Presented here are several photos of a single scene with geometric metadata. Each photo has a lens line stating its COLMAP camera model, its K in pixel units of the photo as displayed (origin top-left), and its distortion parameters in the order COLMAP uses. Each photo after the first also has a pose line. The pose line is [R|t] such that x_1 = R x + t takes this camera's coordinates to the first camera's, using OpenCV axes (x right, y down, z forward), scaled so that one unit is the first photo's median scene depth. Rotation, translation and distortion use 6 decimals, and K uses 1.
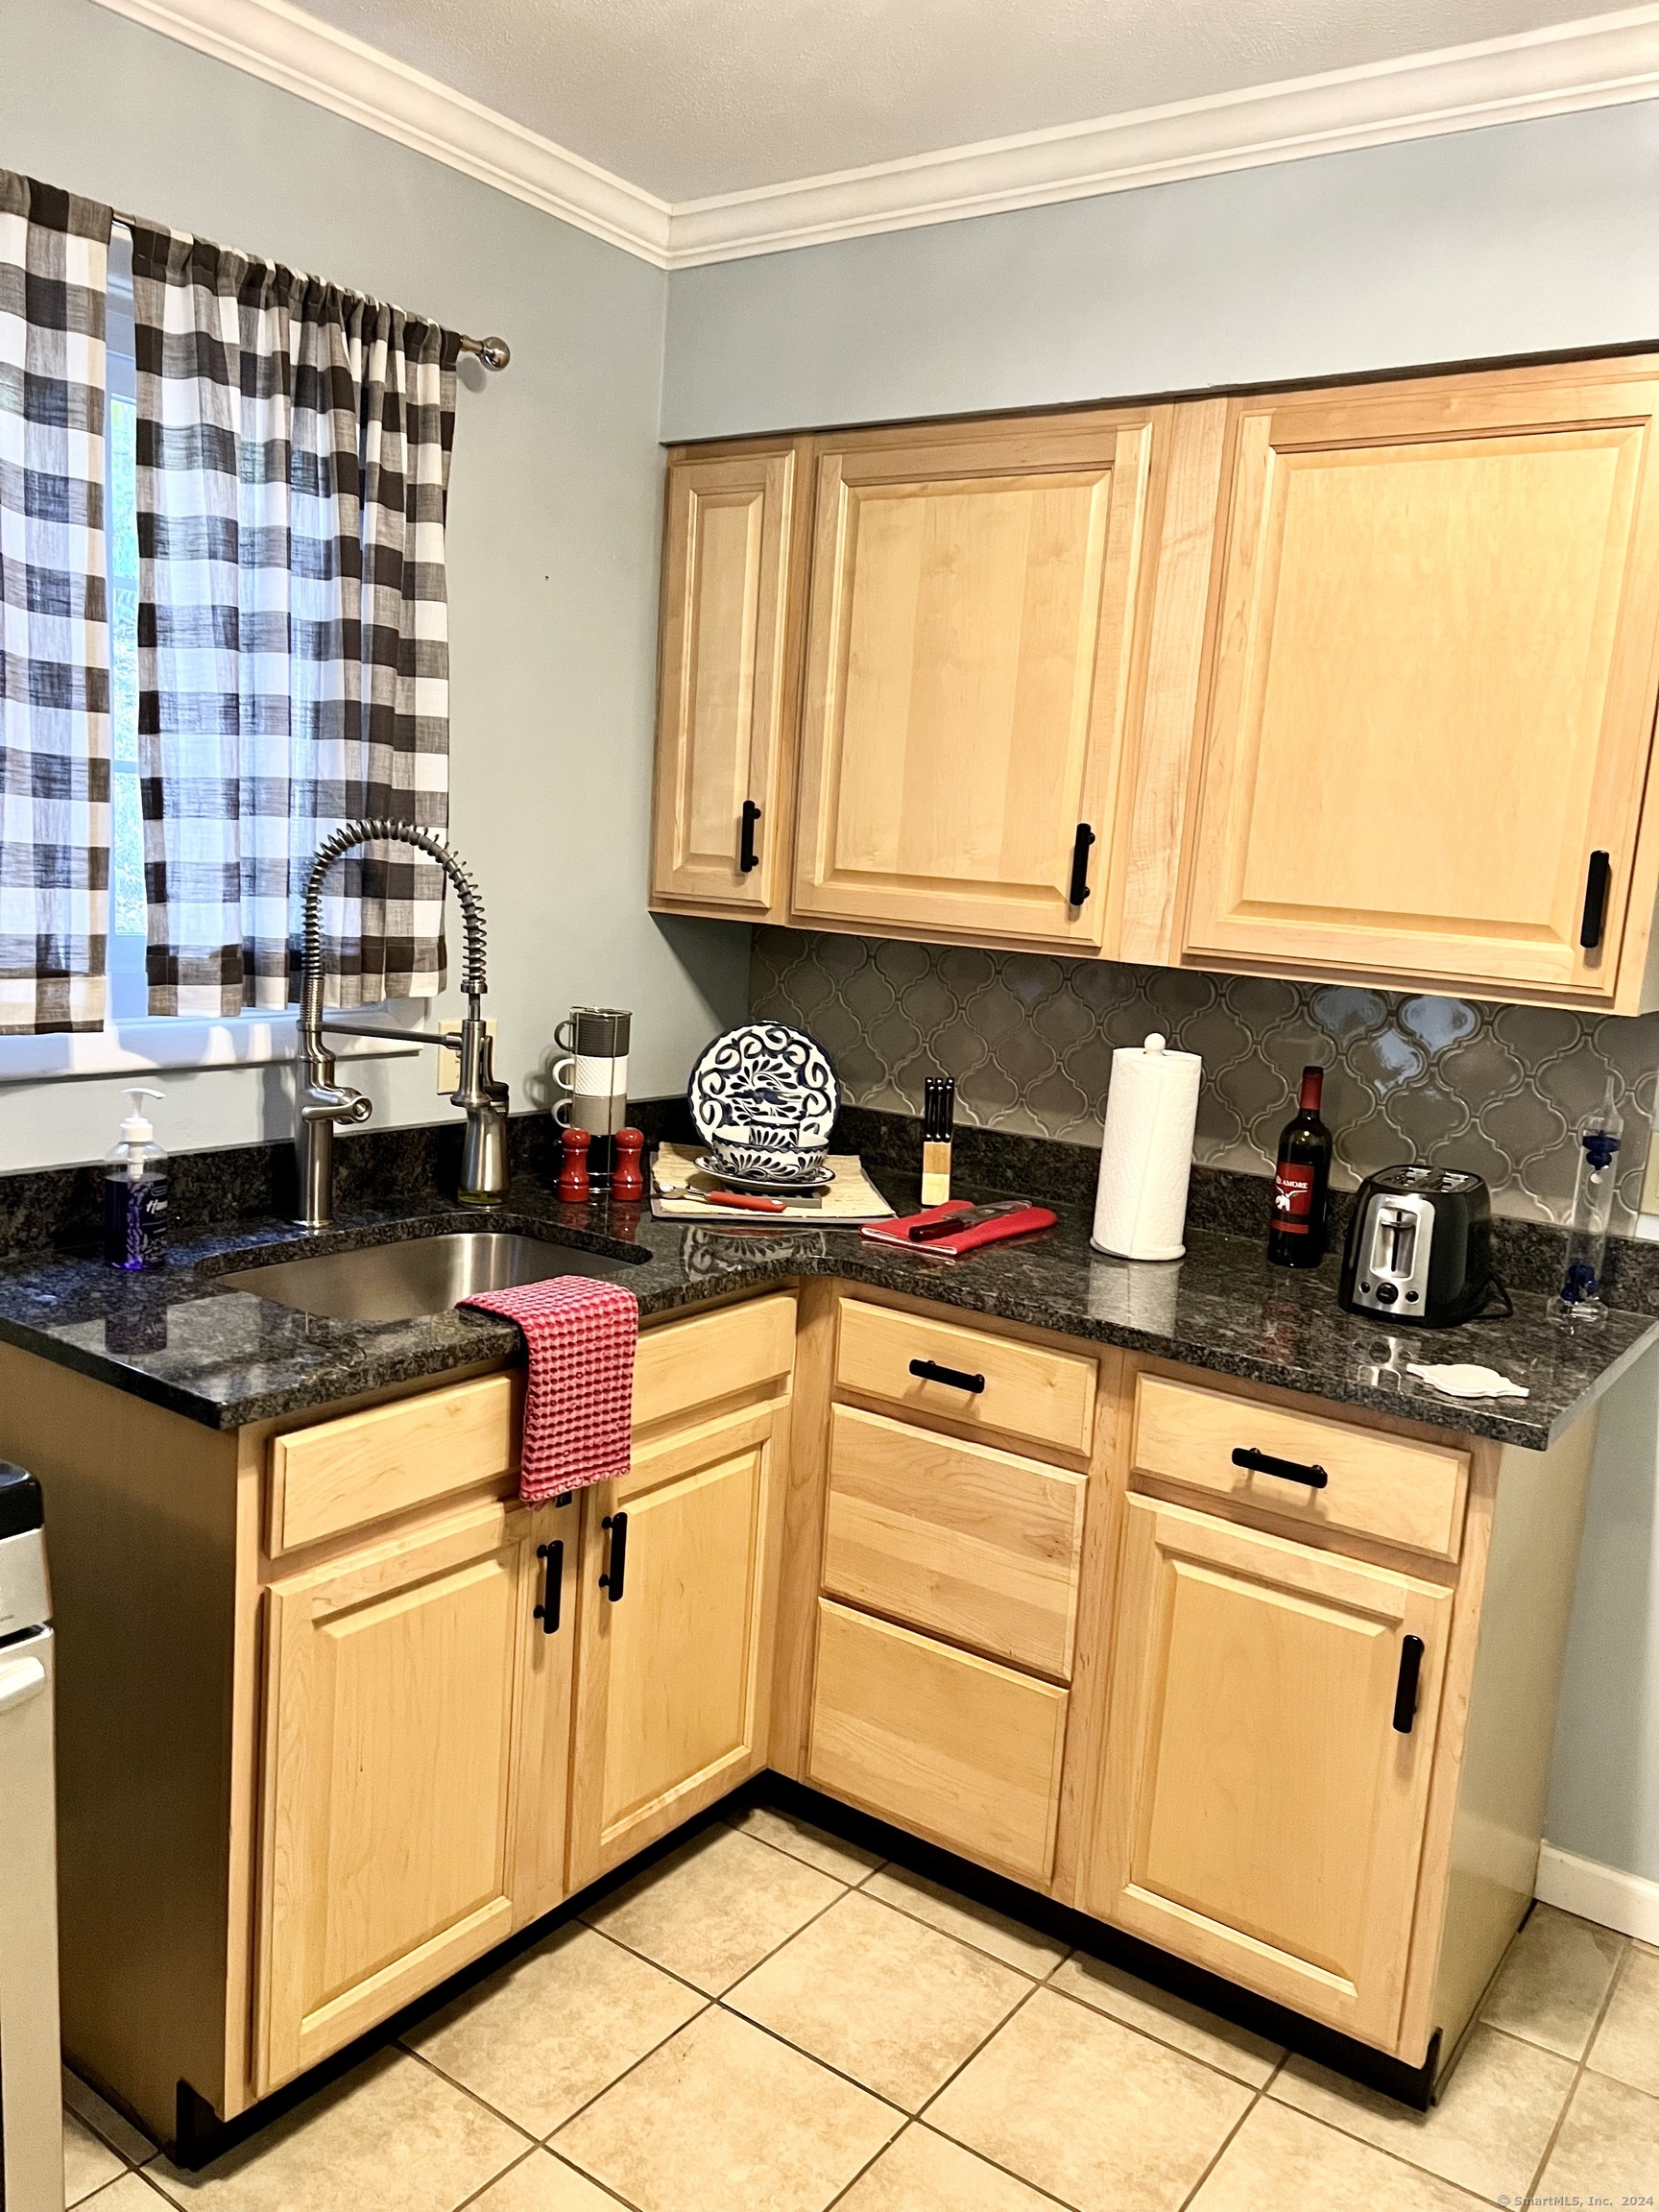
lens RADIAL K [[1655.7, 0, 839.1], [0, 1655.7, 1116.3], [0, 0, 1]] dist [0.051424, -0.052339]
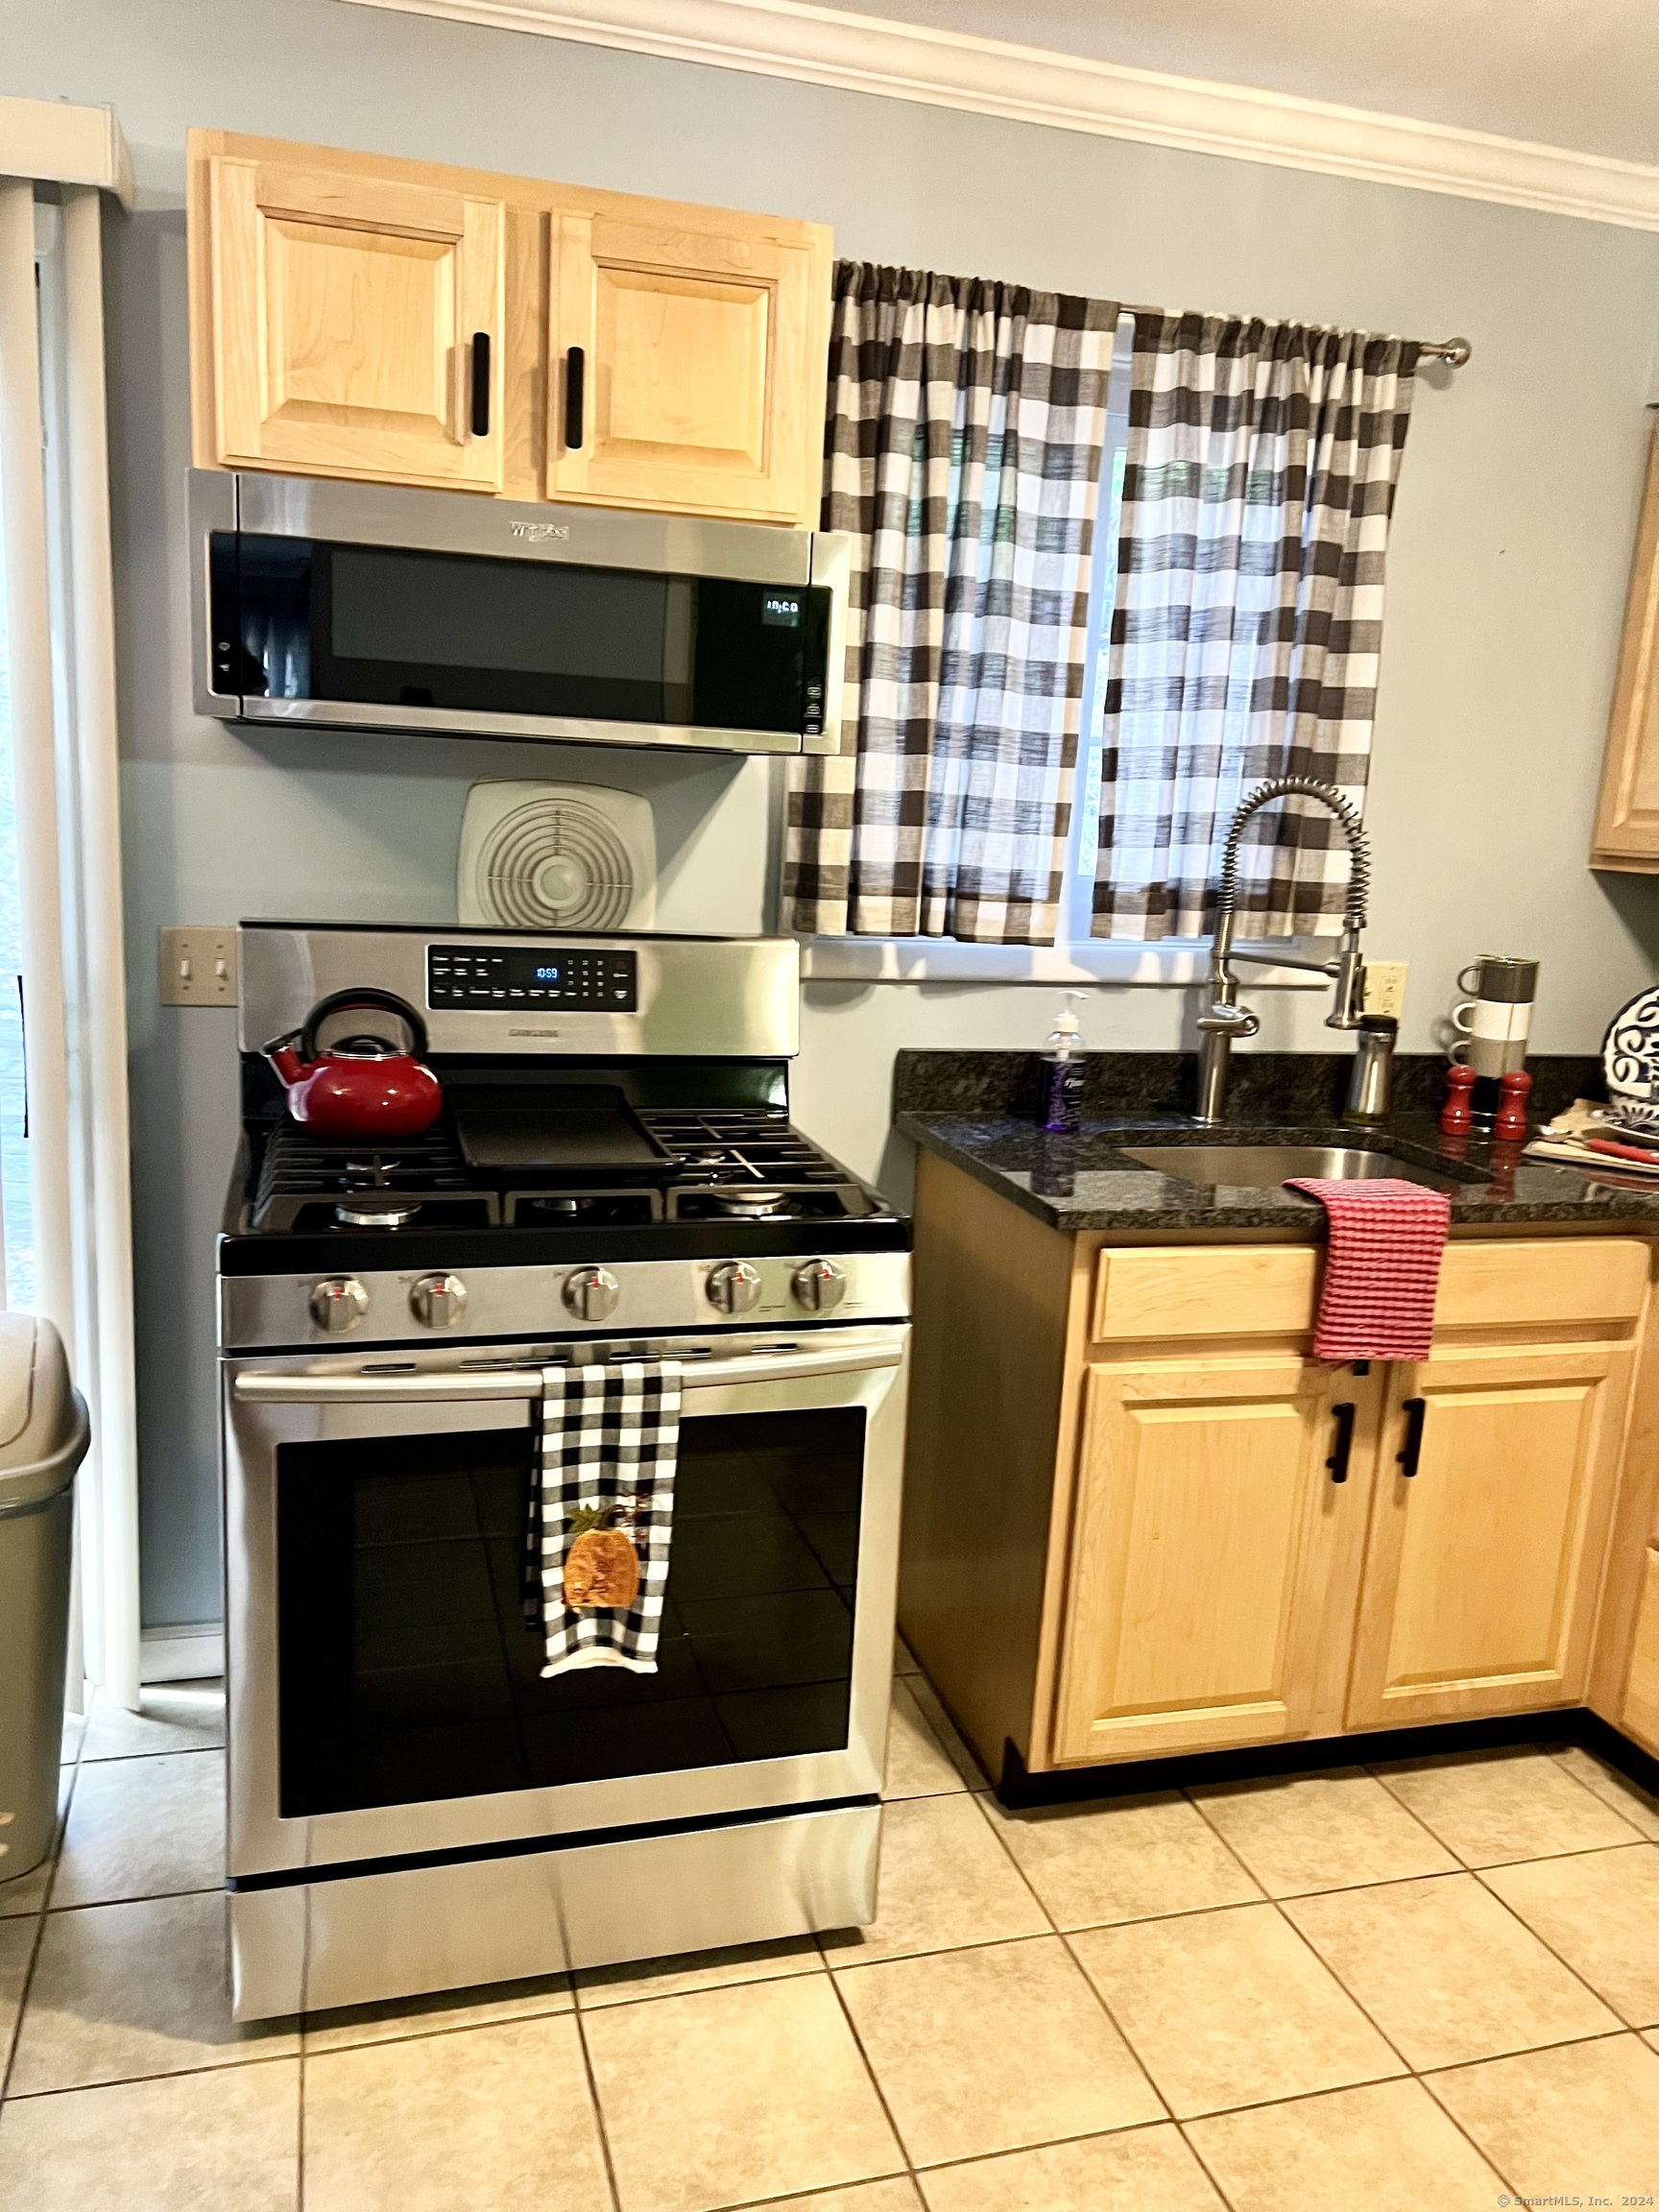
lens RADIAL K [[1655.7, 0, 828.5], [0, 1655.7, 1127.0], [0, 0, 1]] dist [0.051424, -0.052339]
pose [[0.786761, 0.098833, -0.609294, 0.202615], [-0.099860, 0.994475, 0.032366, 0.059395], [0.609127, 0.035380, 0.792283, -0.113665]]
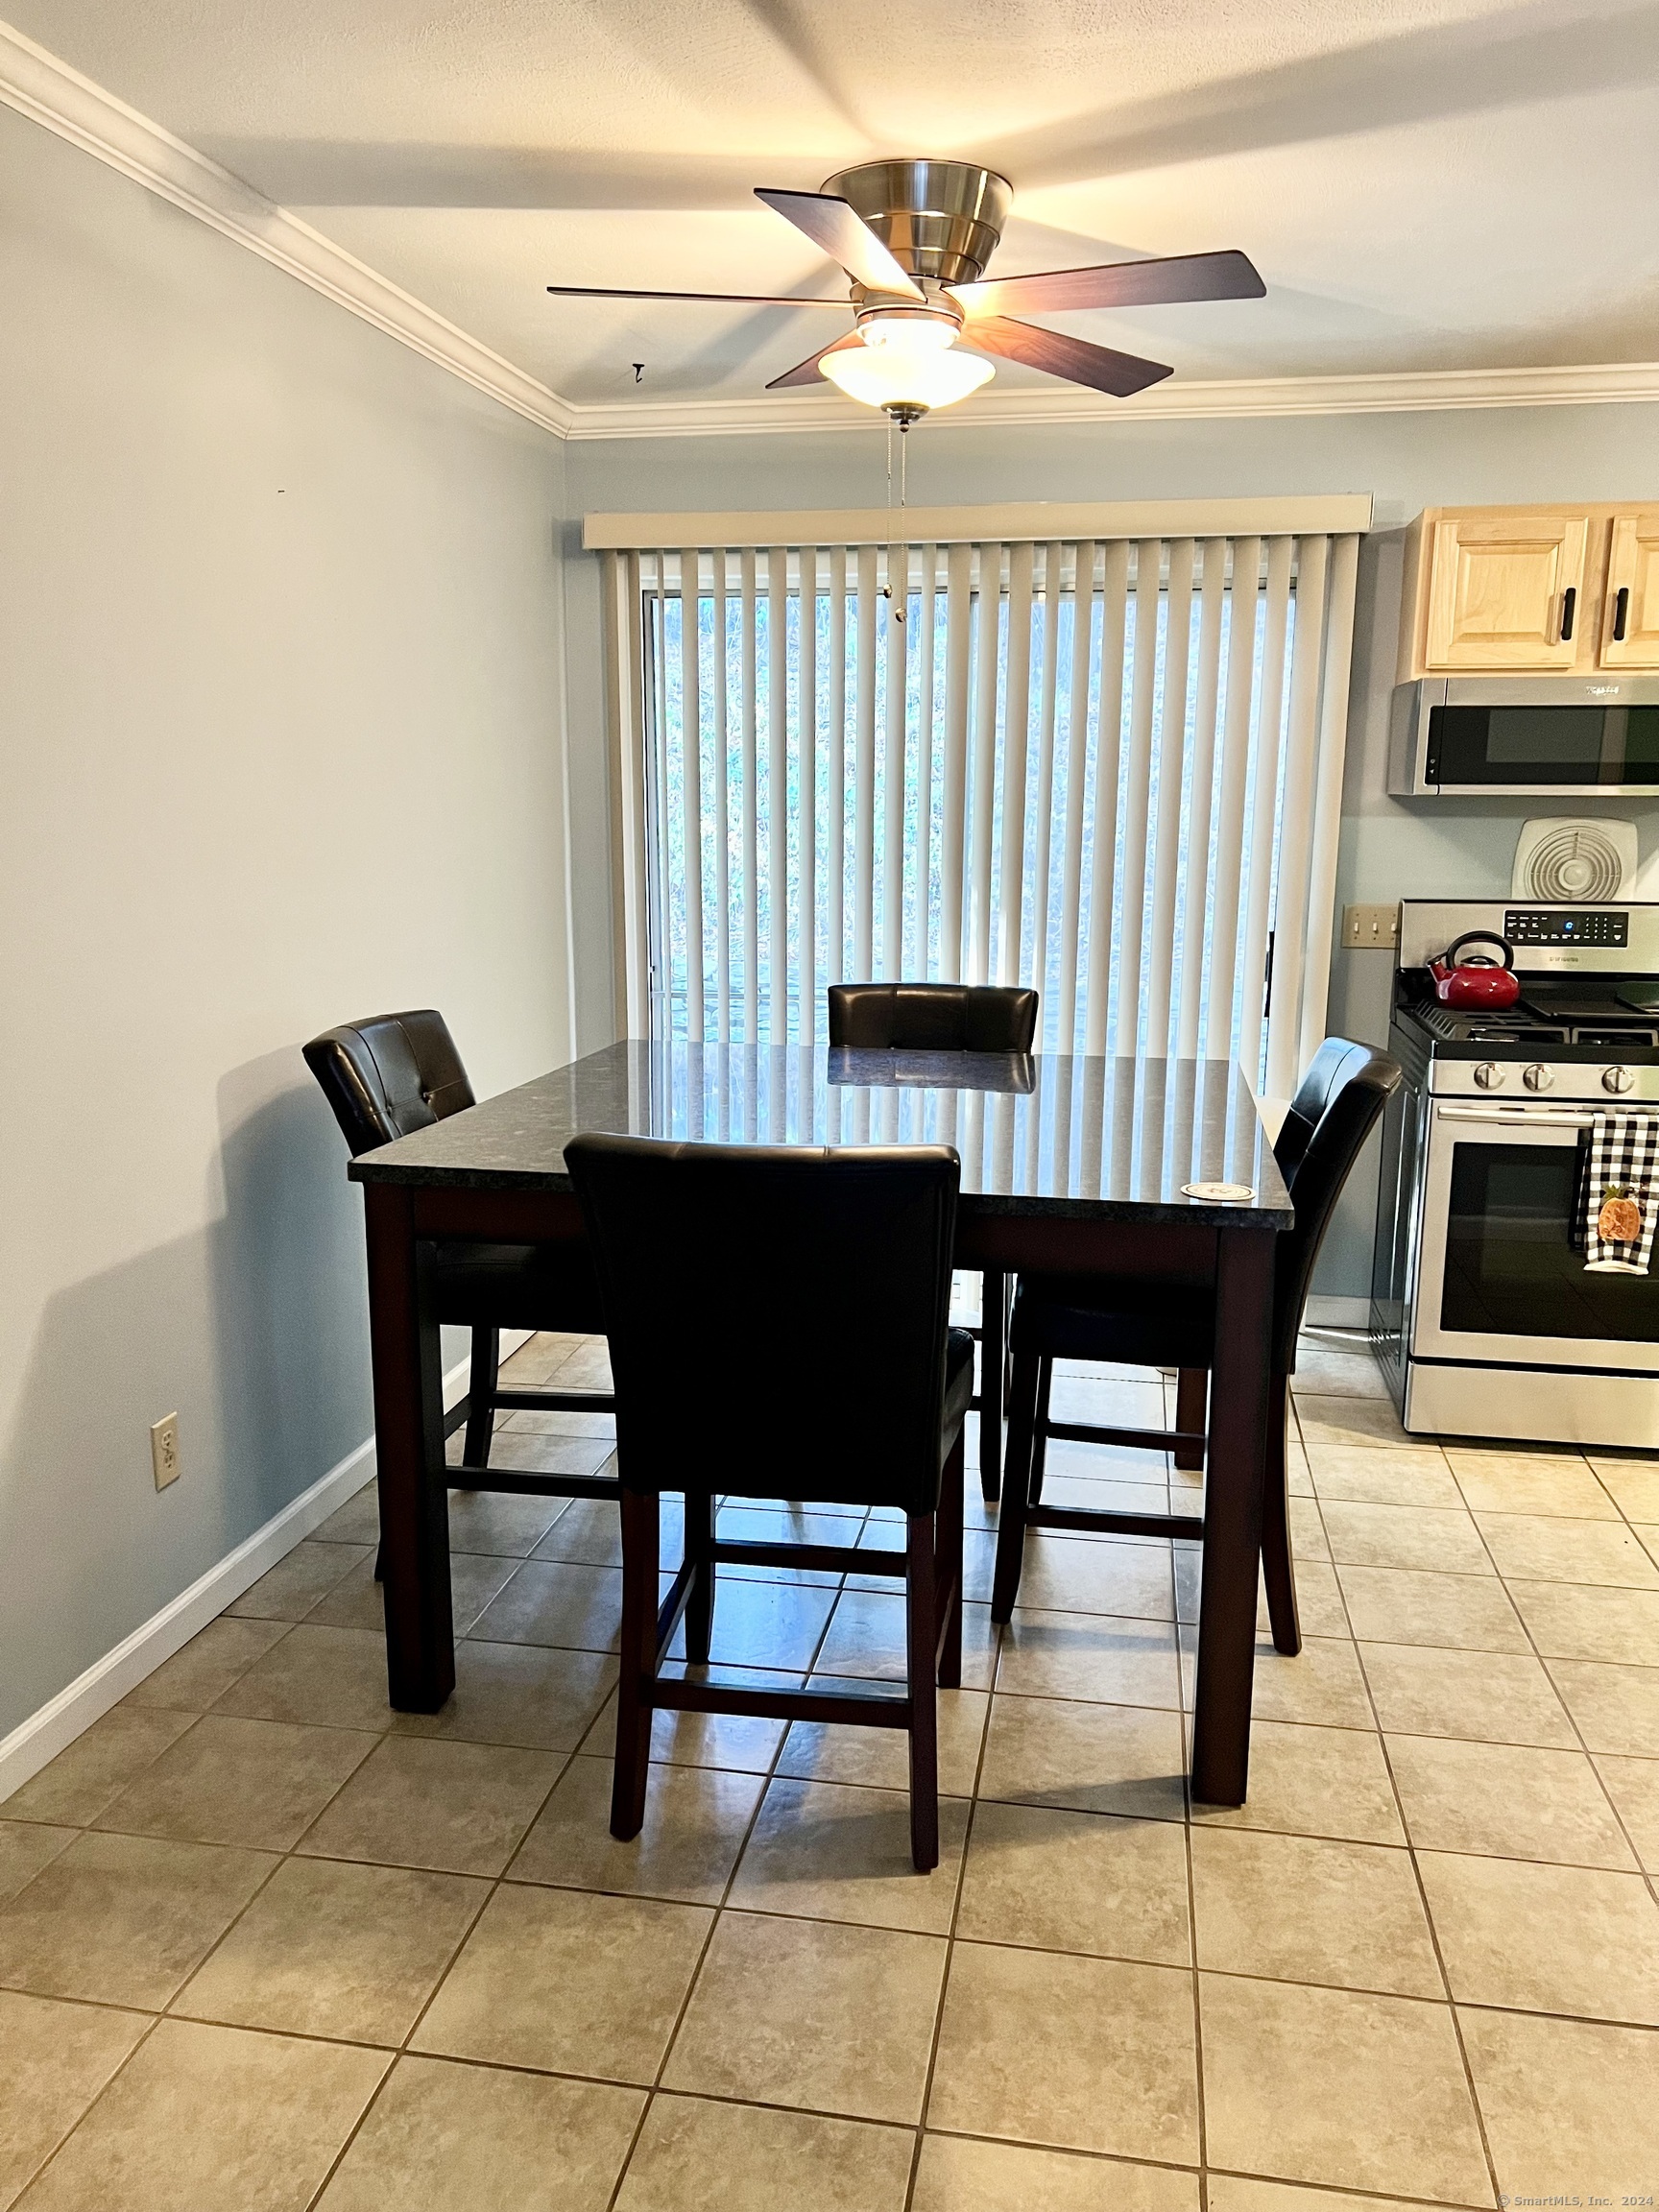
lens RADIAL K [[1655.7, 0, 836.9], [0, 1655.7, 1136.2], [0, 0, 1]] dist [0.051424, -0.052339]
pose [[0.440254, 0.125070, -0.889120, 0.737564], [-0.118890, 0.989652, 0.080342, 0.193839], [0.889967, 0.070337, 0.450567, -0.941214]]
